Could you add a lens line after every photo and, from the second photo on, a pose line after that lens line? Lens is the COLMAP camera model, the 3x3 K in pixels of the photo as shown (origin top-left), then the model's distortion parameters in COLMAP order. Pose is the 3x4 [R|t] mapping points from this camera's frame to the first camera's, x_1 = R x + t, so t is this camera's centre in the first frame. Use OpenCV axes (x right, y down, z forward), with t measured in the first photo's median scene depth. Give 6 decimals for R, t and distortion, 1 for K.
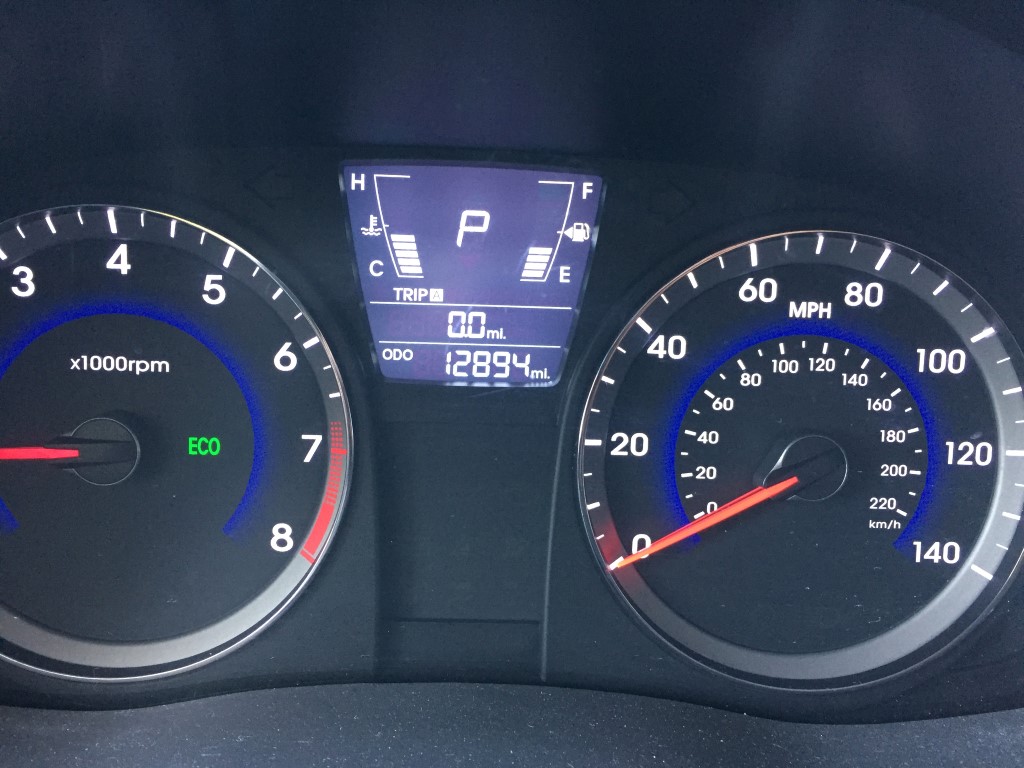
lens RADIAL K [[811.1, 0, 513.9], [0, 811.1, 386.0], [0, 0, 1]] dist [0.023261, -0.015879]
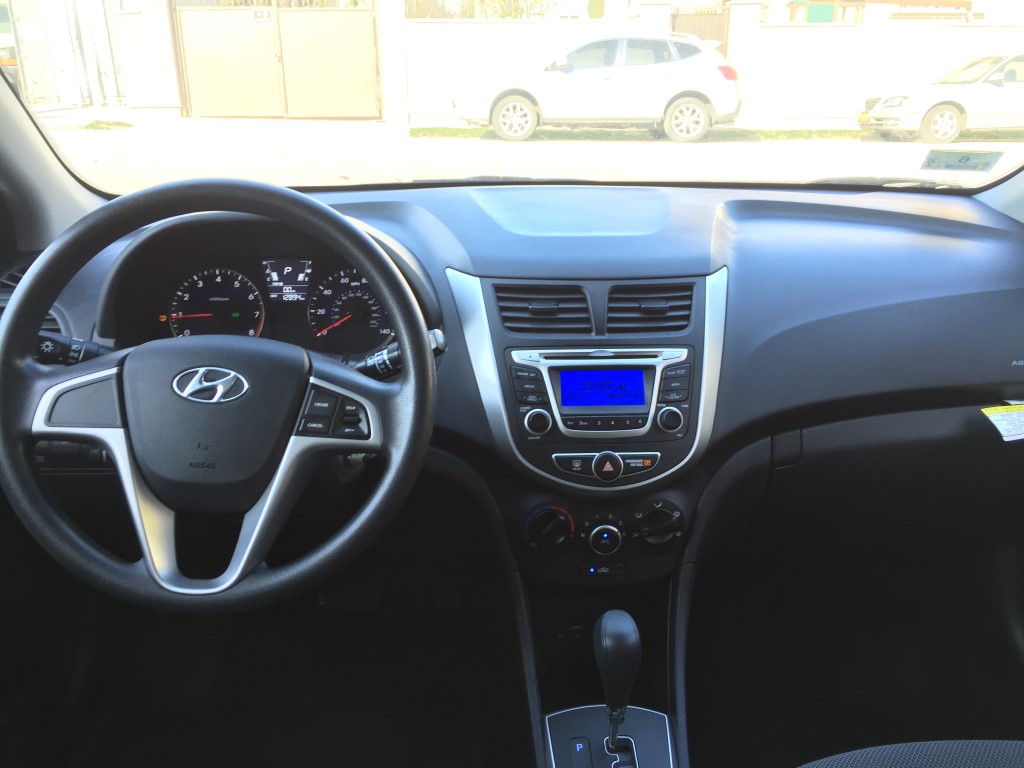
lens RADIAL K [[811.1, 0, 509.1], [0, 811.1, 376.6], [0, 0, 1]] dist [0.023261, -0.015879]
pose [[0.997112, -0.047364, 0.059371, 0.999749], [0.052077, 0.995391, -0.080531, 0.950477], [-0.055283, 0.083390, 0.994982, -4.097098]]
